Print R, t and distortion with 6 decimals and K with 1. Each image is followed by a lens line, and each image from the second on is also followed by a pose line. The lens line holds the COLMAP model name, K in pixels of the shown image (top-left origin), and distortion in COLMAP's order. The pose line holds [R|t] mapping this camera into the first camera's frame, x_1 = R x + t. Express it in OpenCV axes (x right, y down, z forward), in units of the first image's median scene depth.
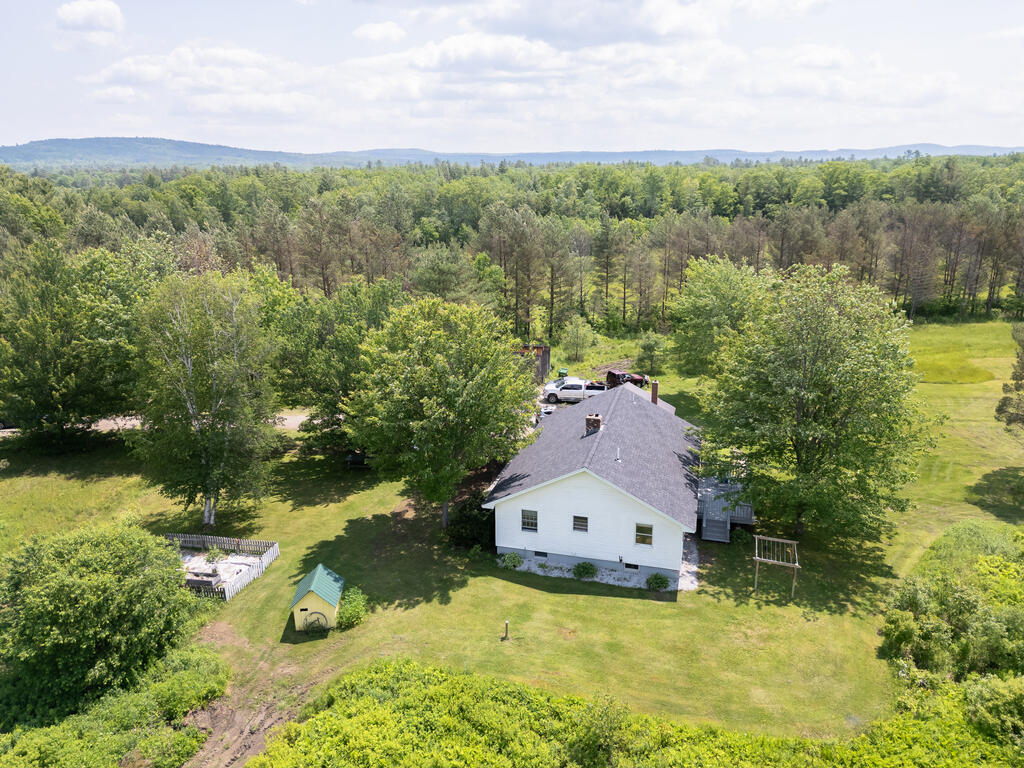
lens RADIAL K [[703.1, 0, 512.0], [0, 703.1, 384.0], [0, 0, 1]] dist [0.055896, 0.000832]
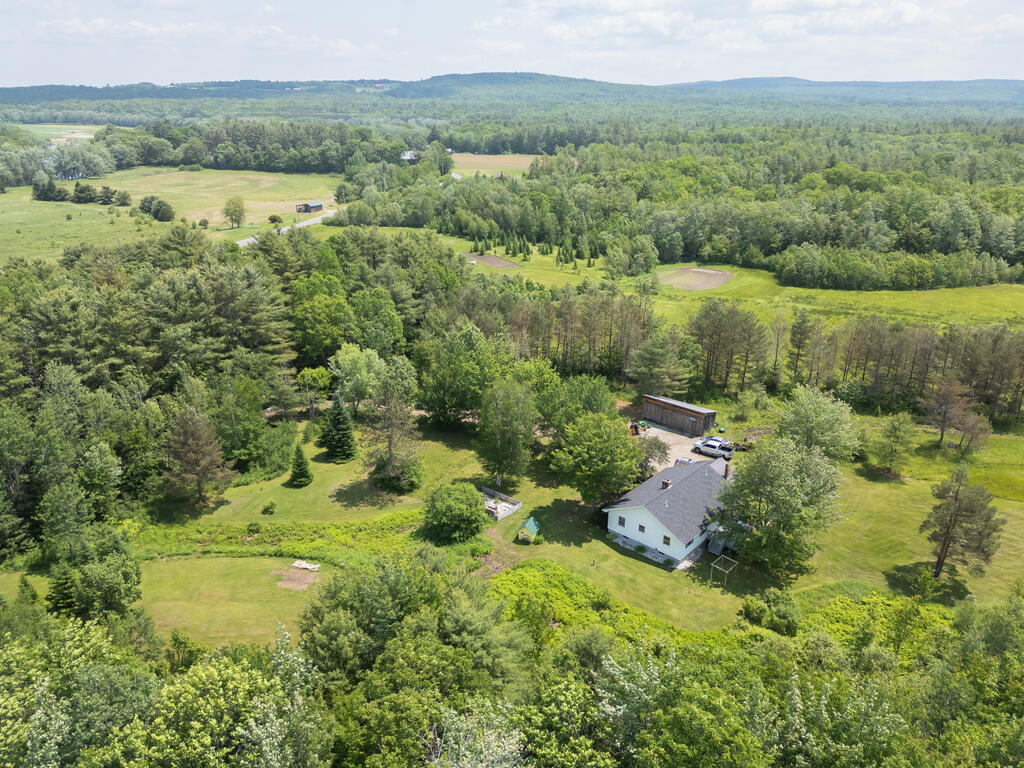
lens RADIAL K [[703.1, 0, 512.0], [0, 703.1, 384.0], [0, 0, 1]] dist [0.055896, 0.000832]
pose [[0.895167, 0.174008, -0.410363, 0.555059], [-0.142985, 0.984098, 0.105382, -0.421614], [0.422175, -0.035659, 0.905813, -1.161918]]
